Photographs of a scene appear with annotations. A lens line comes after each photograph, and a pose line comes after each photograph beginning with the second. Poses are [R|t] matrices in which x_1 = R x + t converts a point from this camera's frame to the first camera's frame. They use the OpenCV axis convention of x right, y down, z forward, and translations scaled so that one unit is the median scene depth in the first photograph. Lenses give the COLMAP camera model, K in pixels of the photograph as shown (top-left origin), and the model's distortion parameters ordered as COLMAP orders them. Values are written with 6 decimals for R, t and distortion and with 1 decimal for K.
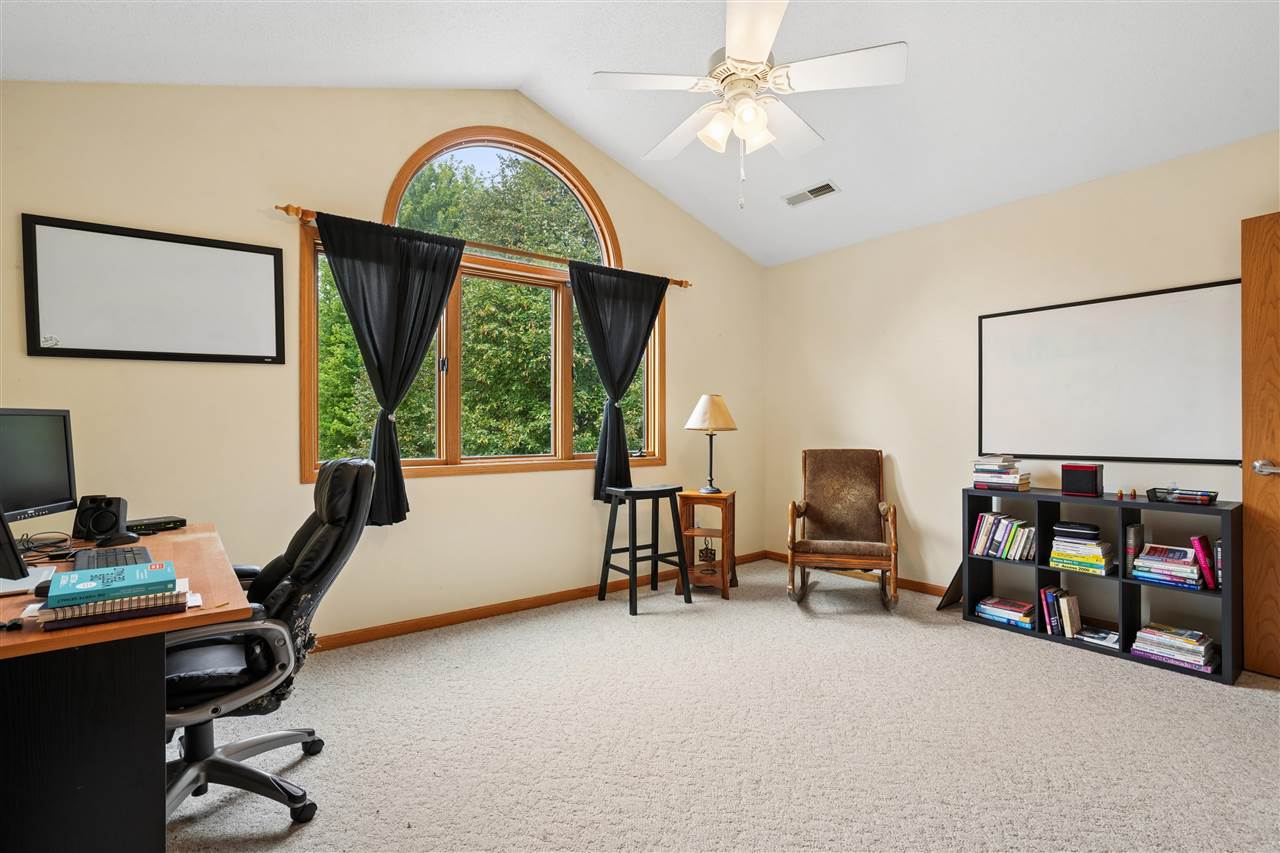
lens RADIAL K [[599.2, 0, 637.8], [0, 599.2, 425.5], [0, 0, 1]] dist [-0.005181, -0.000166]
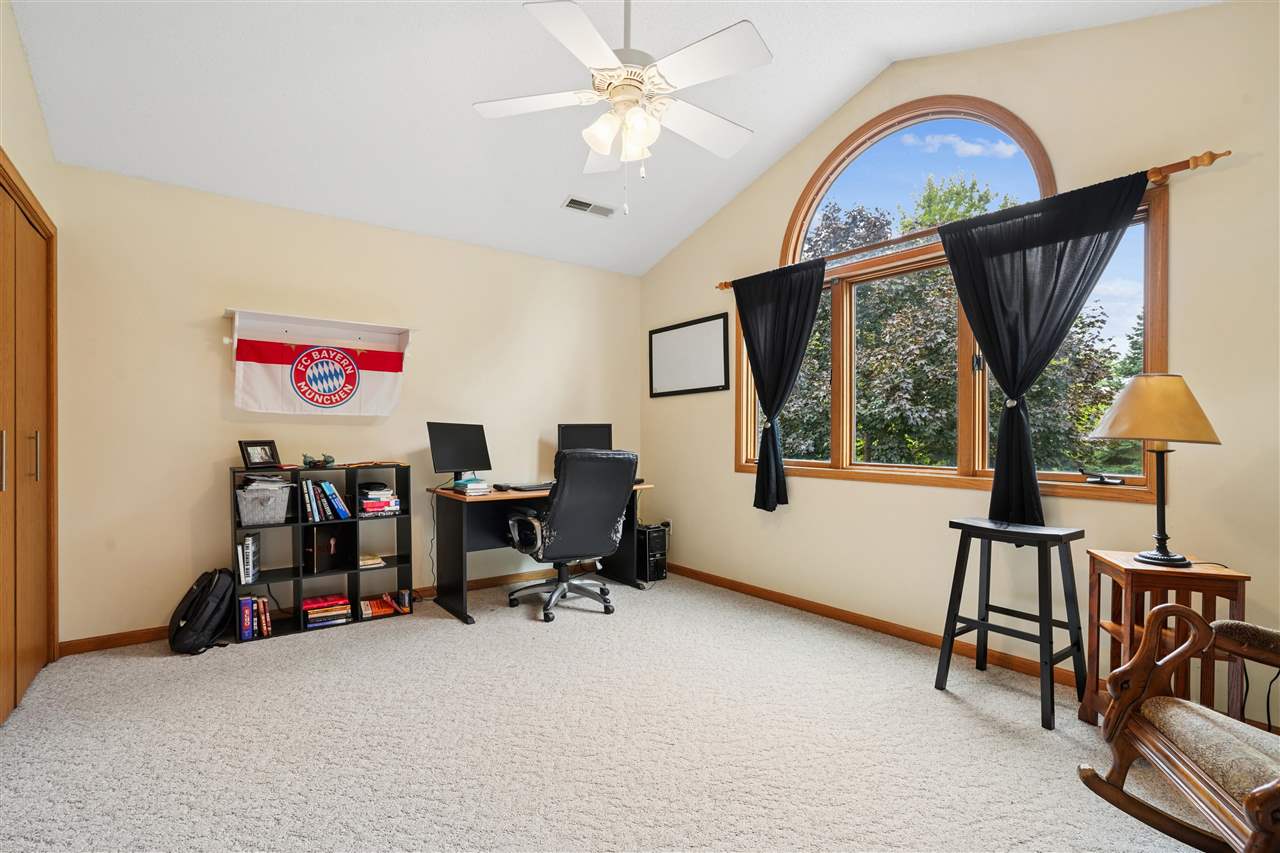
lens RADIAL K [[599.2, 0, 637.0], [0, 599.2, 432.2], [0, 0, 1]] dist [-0.005181, -0.000166]
pose [[0.010577, 0.005504, -0.999929, 0.776963], [0.000095, 0.999985, 0.005506, -0.005160], [0.999944, -0.000153, 0.010576, 0.661226]]
